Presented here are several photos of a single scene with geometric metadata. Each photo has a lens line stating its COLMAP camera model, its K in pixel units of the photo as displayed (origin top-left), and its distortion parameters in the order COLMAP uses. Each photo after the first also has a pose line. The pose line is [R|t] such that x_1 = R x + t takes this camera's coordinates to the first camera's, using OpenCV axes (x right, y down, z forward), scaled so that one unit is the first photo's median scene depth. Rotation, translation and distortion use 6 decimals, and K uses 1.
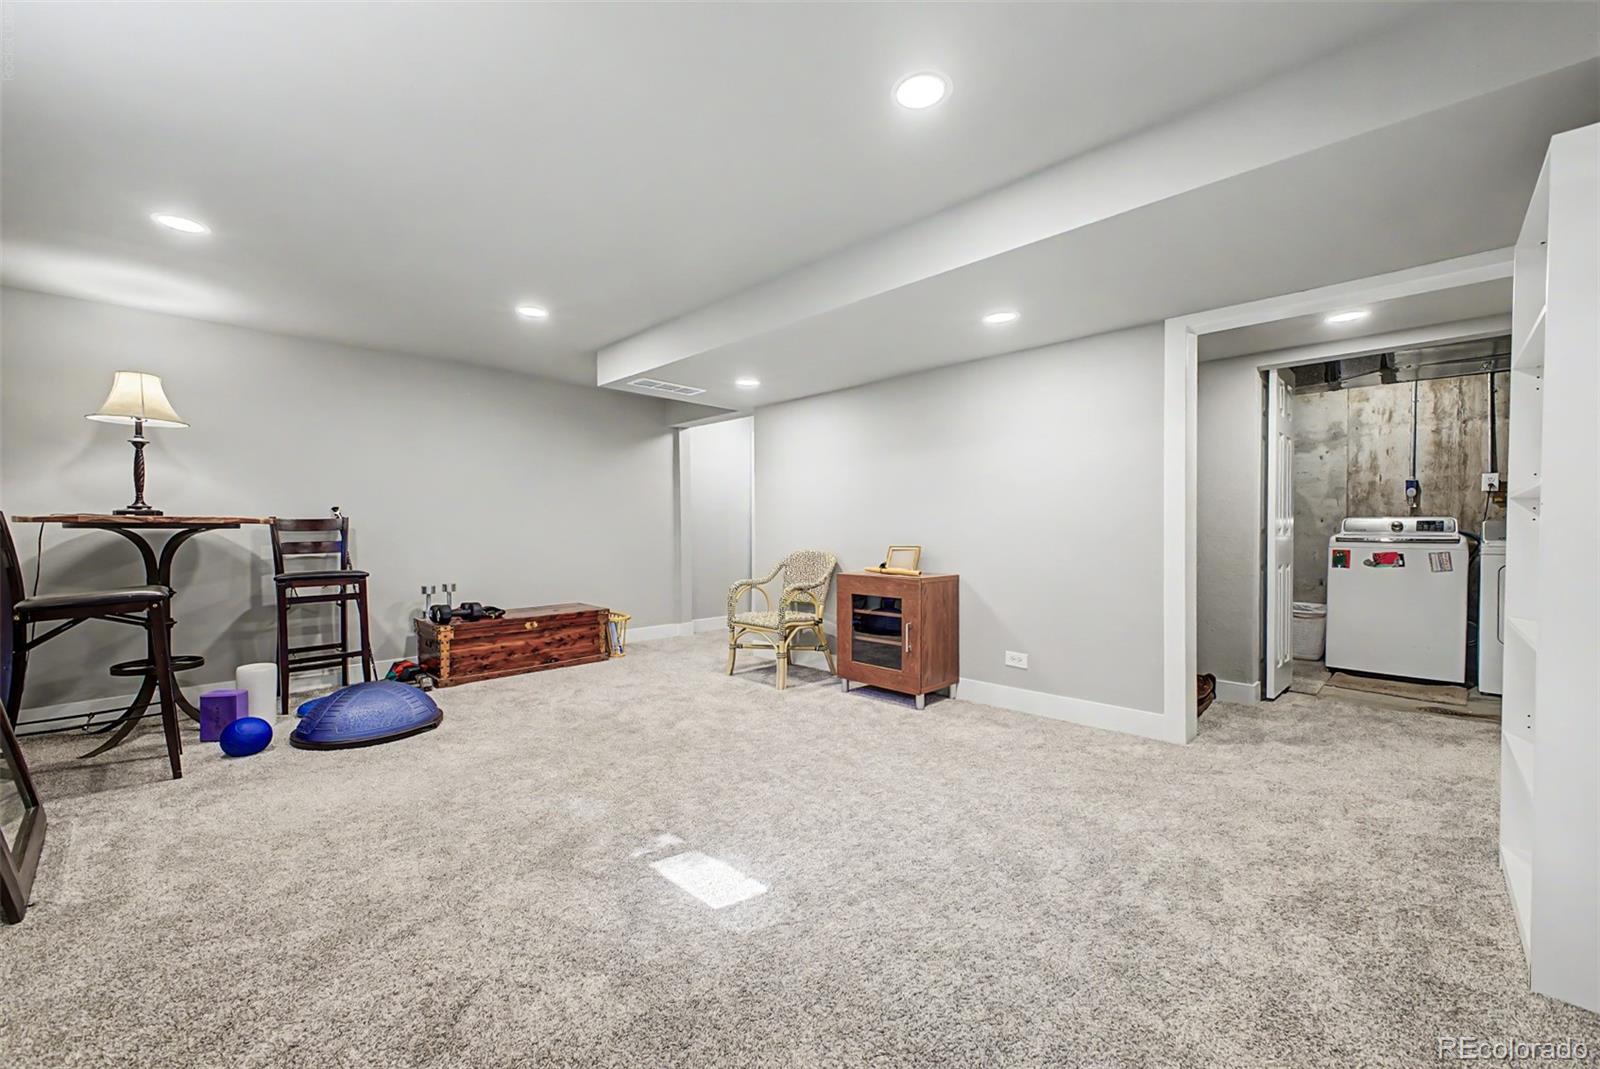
lens RADIAL K [[630.7, 0, 801.4], [0, 630.7, 539.4], [0, 0, 1]] dist [0.002733, 0.000033]
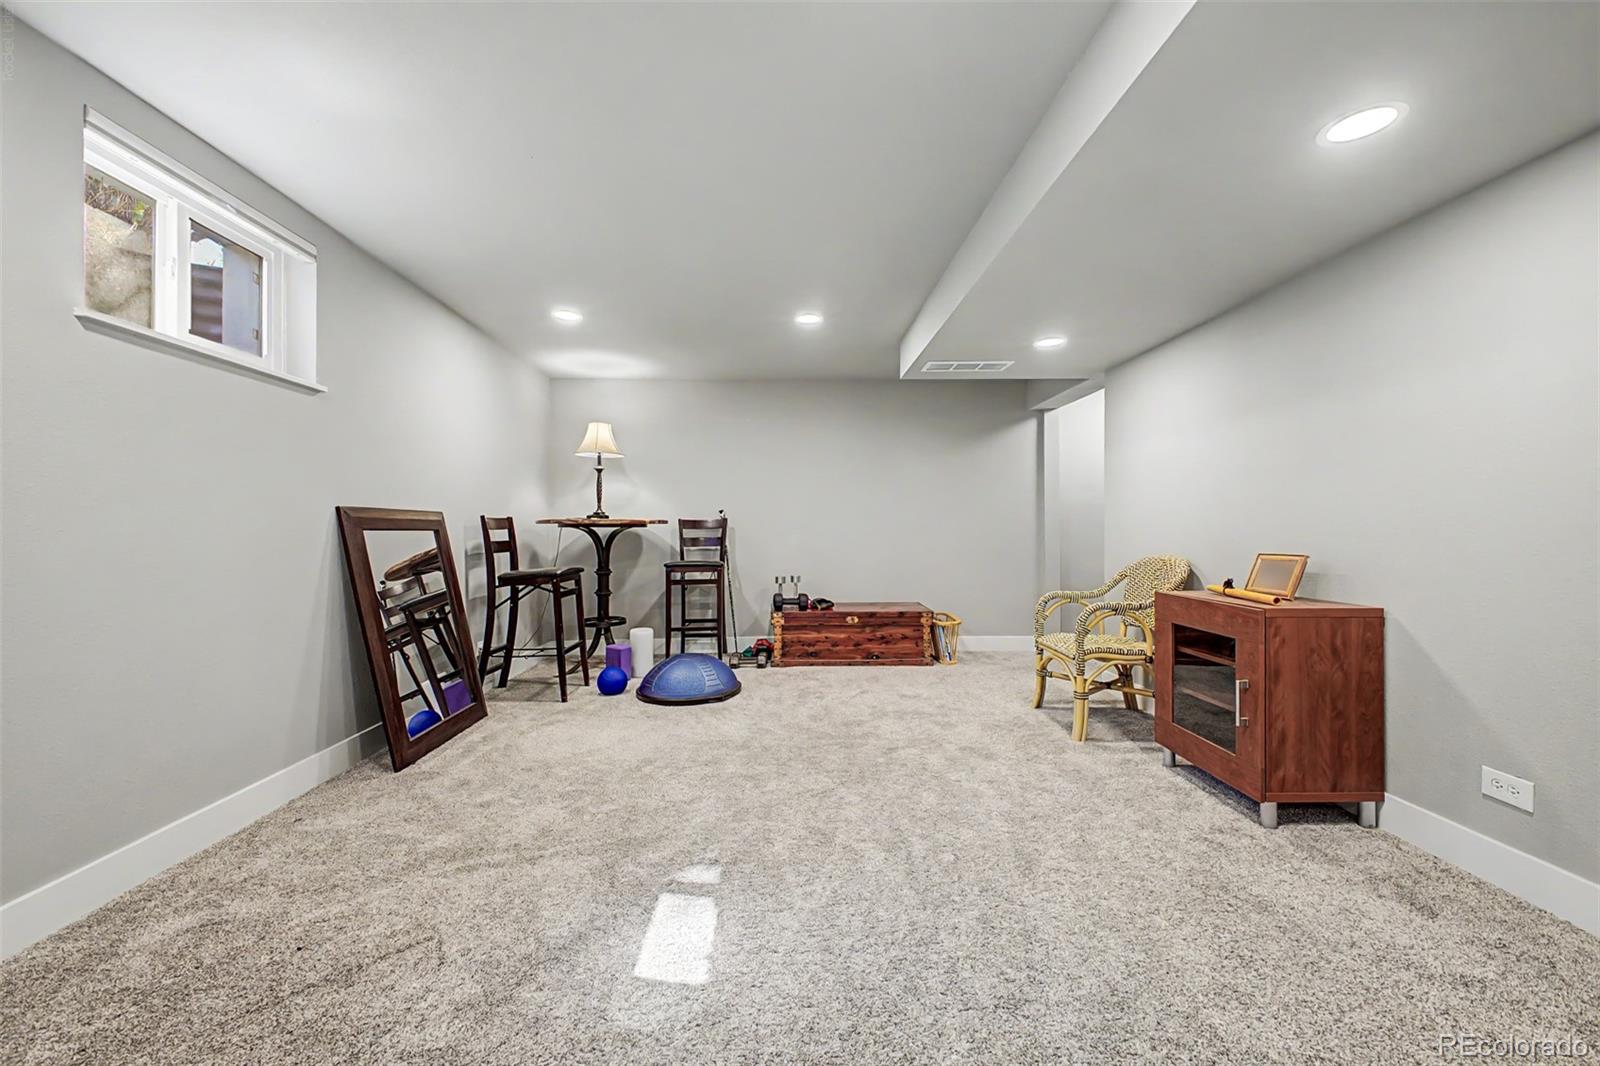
lens RADIAL K [[631.6, 0, 796.8], [0, 631.6, 517.3], [0, 0, 1]] dist [0.022799, -0.014048]
pose [[0.716934, -0.010429, -0.697063, 0.270896], [-0.008544, 0.999682, -0.023744, -0.007936], [0.697088, 0.022979, 0.716617, 0.222588]]
